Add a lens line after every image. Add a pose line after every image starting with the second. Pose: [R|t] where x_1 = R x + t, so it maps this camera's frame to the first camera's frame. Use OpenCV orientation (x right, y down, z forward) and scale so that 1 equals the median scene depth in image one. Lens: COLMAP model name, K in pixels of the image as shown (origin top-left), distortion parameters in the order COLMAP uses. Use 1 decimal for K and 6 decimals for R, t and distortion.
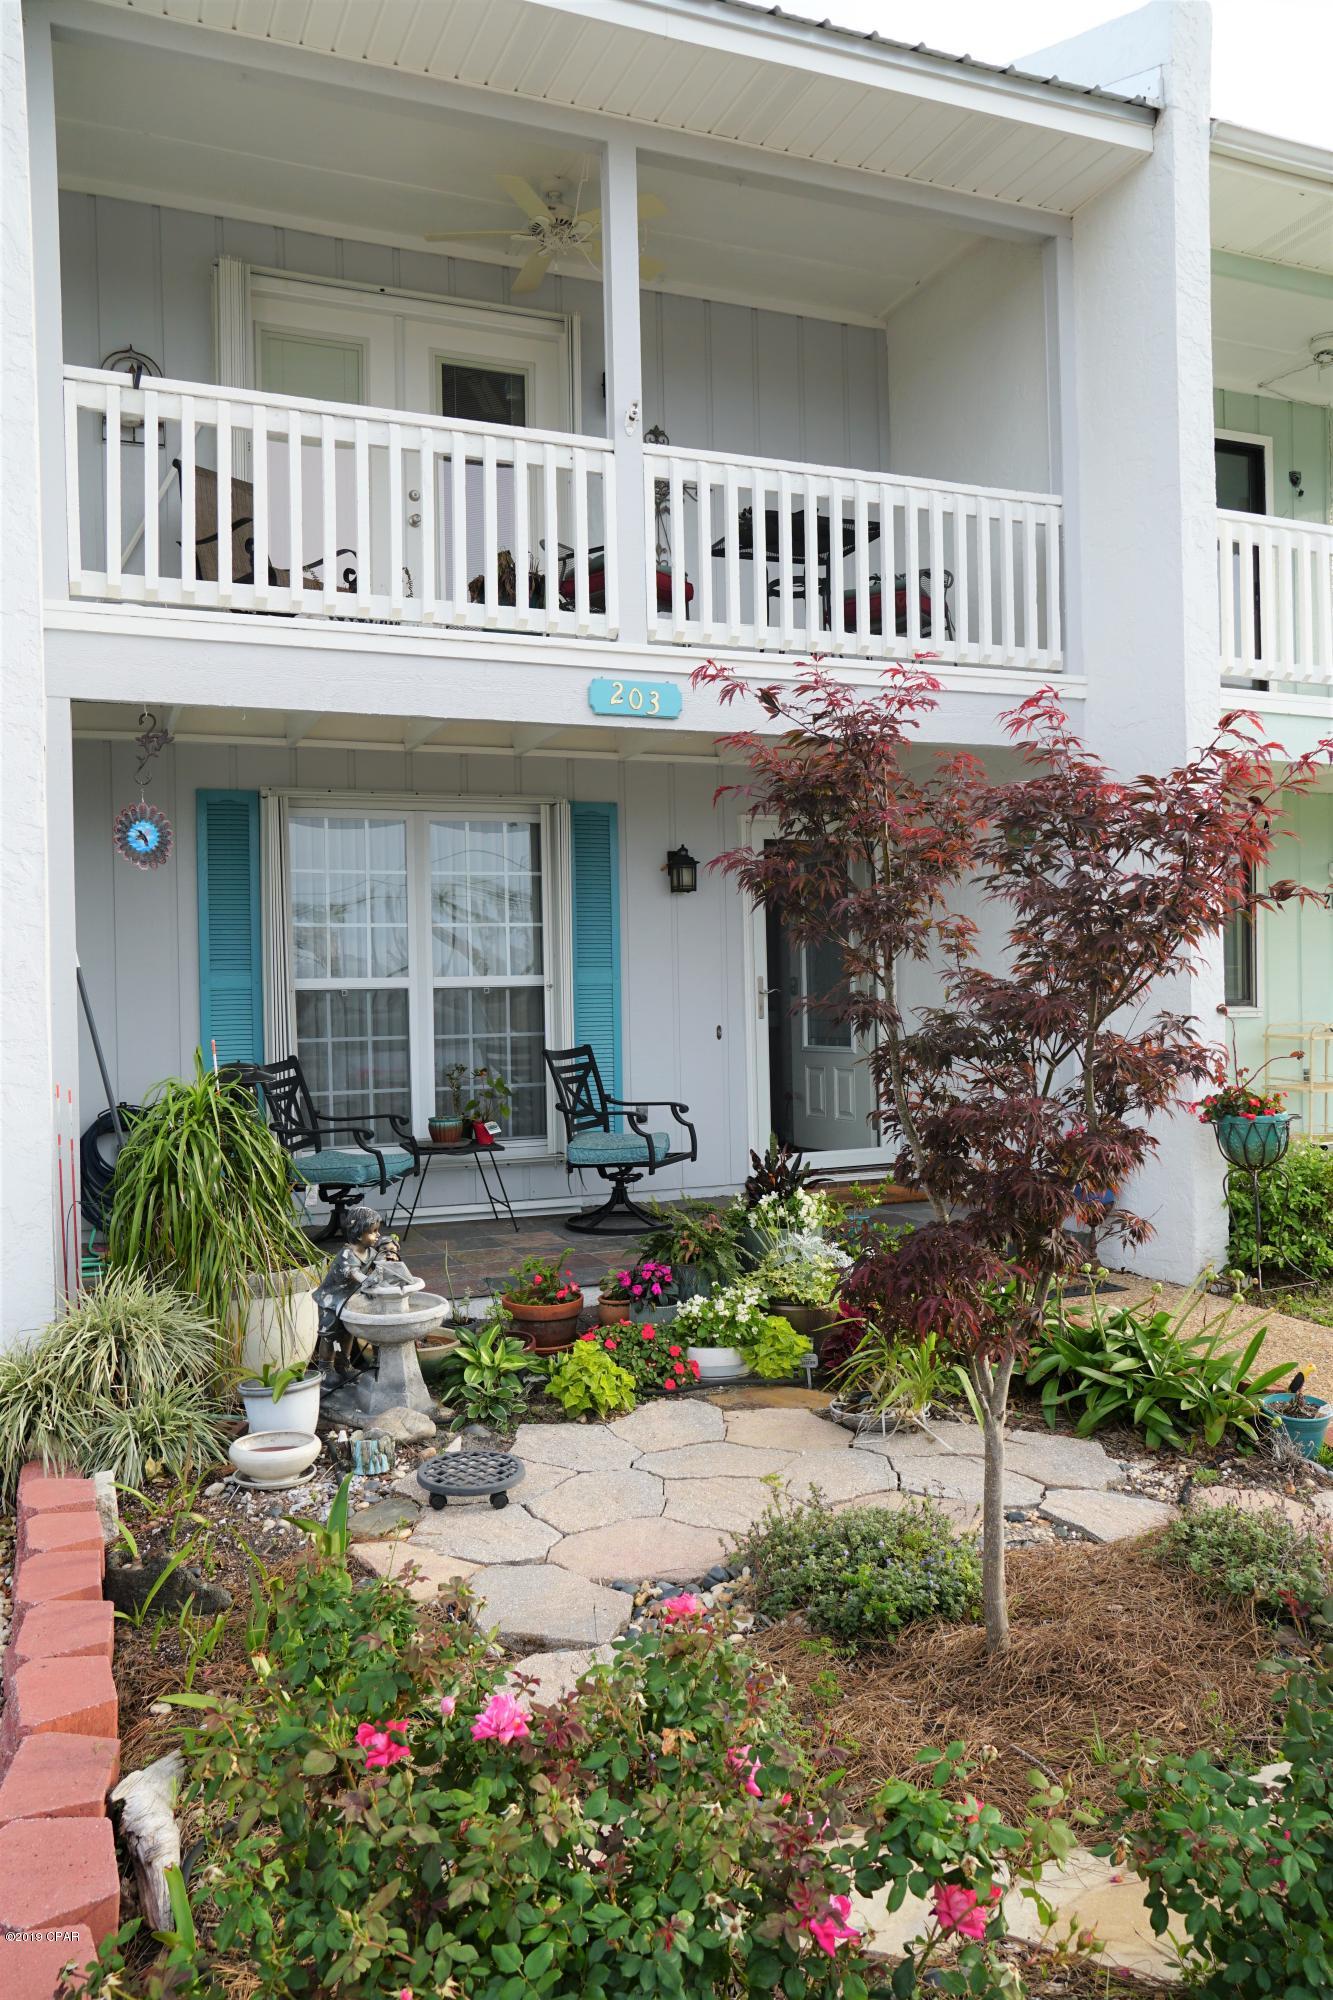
lens RADIAL K [[1499.1, 0, 678.7], [0, 1499.1, 1002.1], [0, 0, 1]] dist [-0.049026, 0.060212]
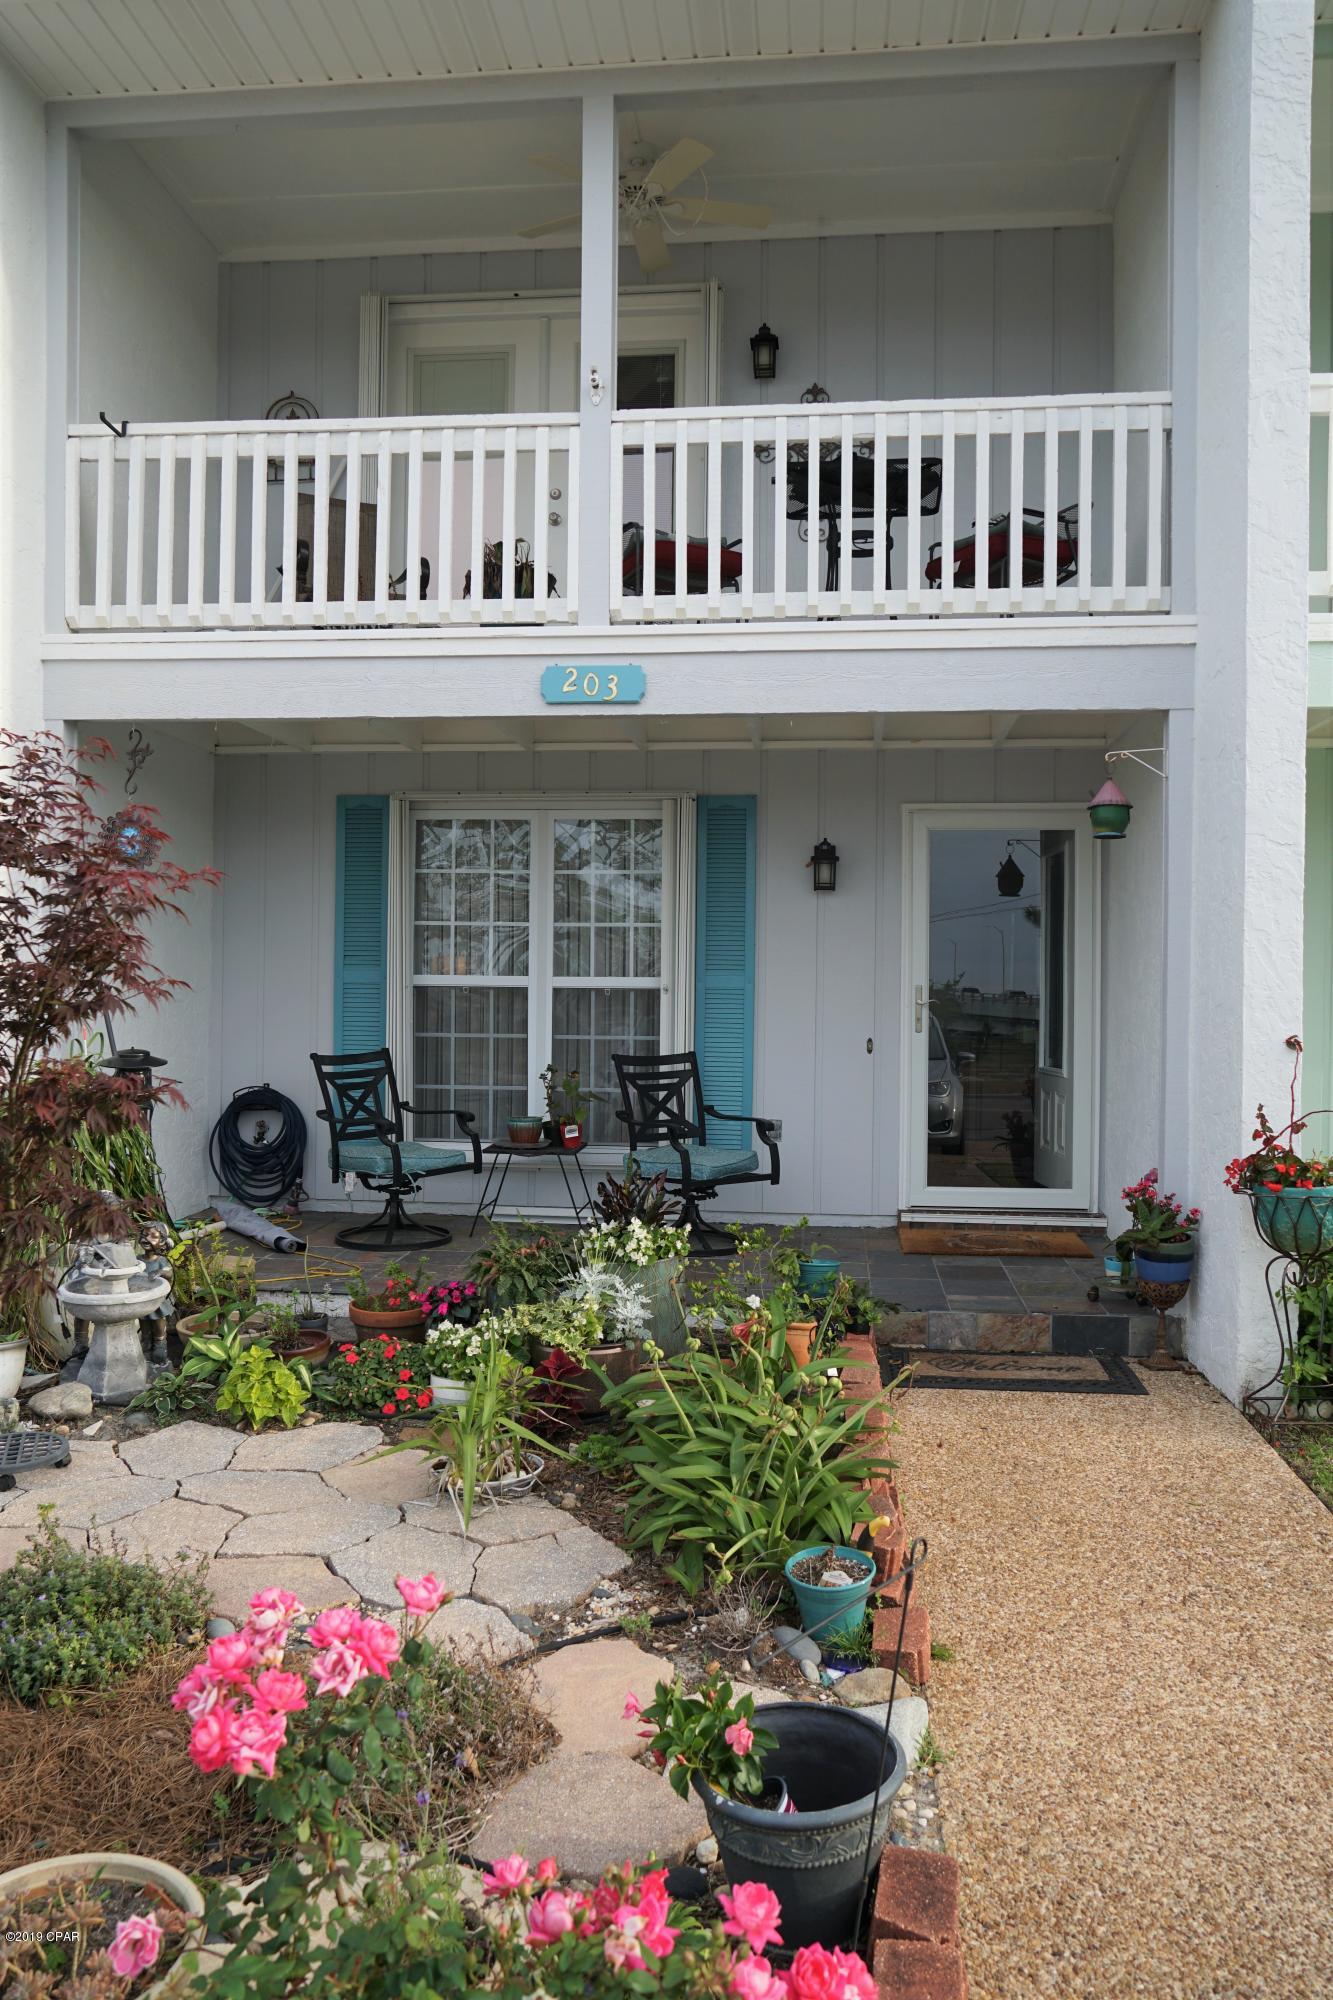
lens RADIAL K [[1499.1, 0, 678.7], [0, 1499.1, 1002.1], [0, 0, 1]] dist [-0.049026, 0.060212]
pose [[0.876946, 0.031176, -0.479576, 0.418170], [-0.031957, 0.999468, 0.006537, -0.009554], [0.479525, 0.009593, 0.877476, 0.178183]]
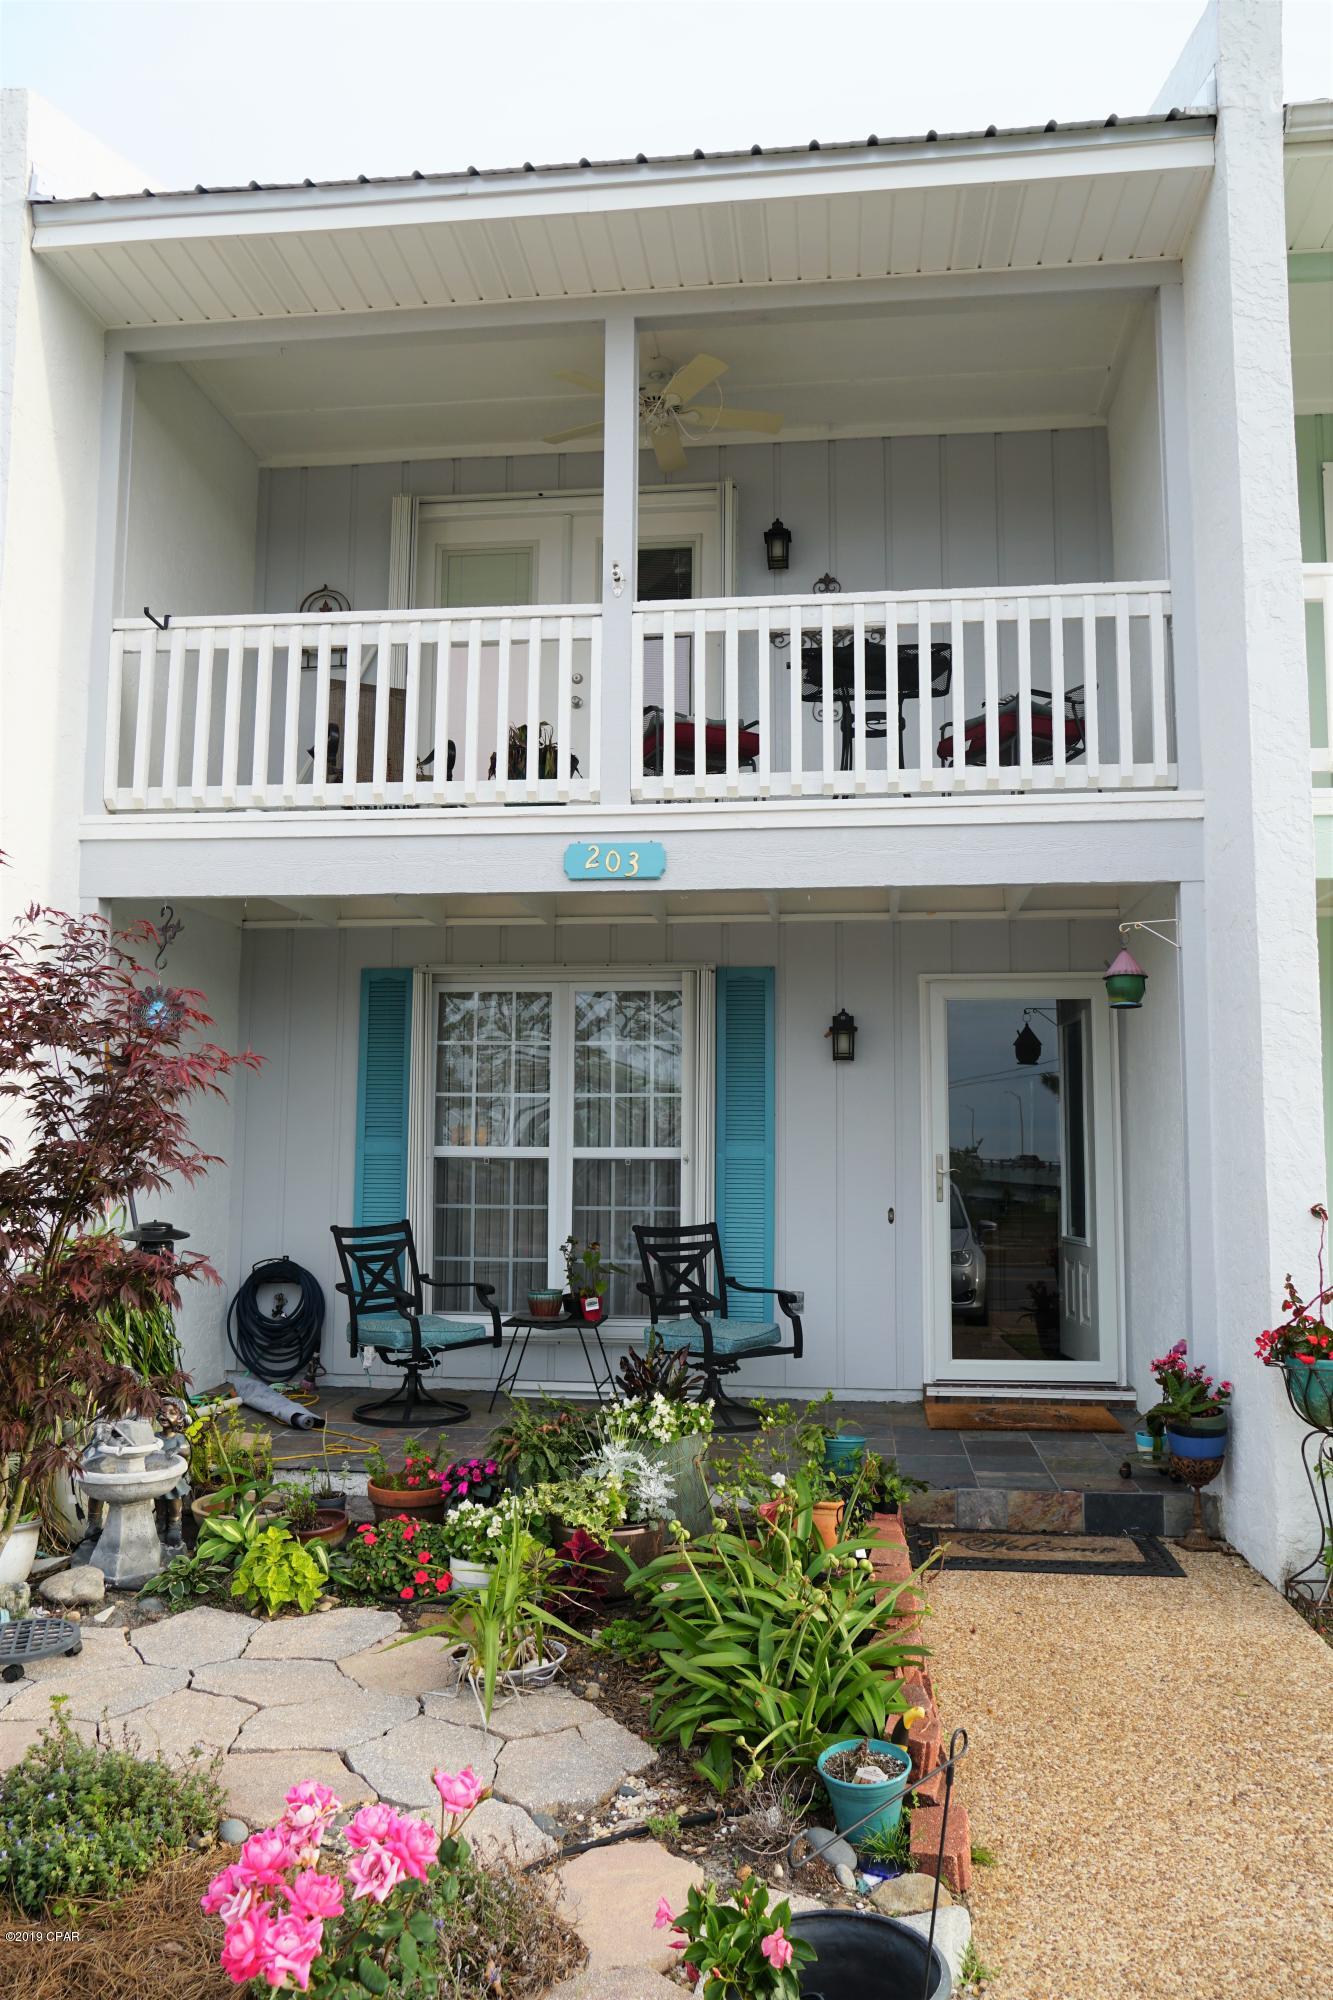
lens RADIAL K [[1499.1, 0, 678.7], [0, 1499.1, 1002.1], [0, 0, 1]] dist [-0.049026, 0.060212]
pose [[0.871904, -0.026932, -0.488935, 0.418435], [-0.027961, 0.994119, -0.104622, -0.011204], [0.488877, 0.104892, 0.866024, 0.171263]]
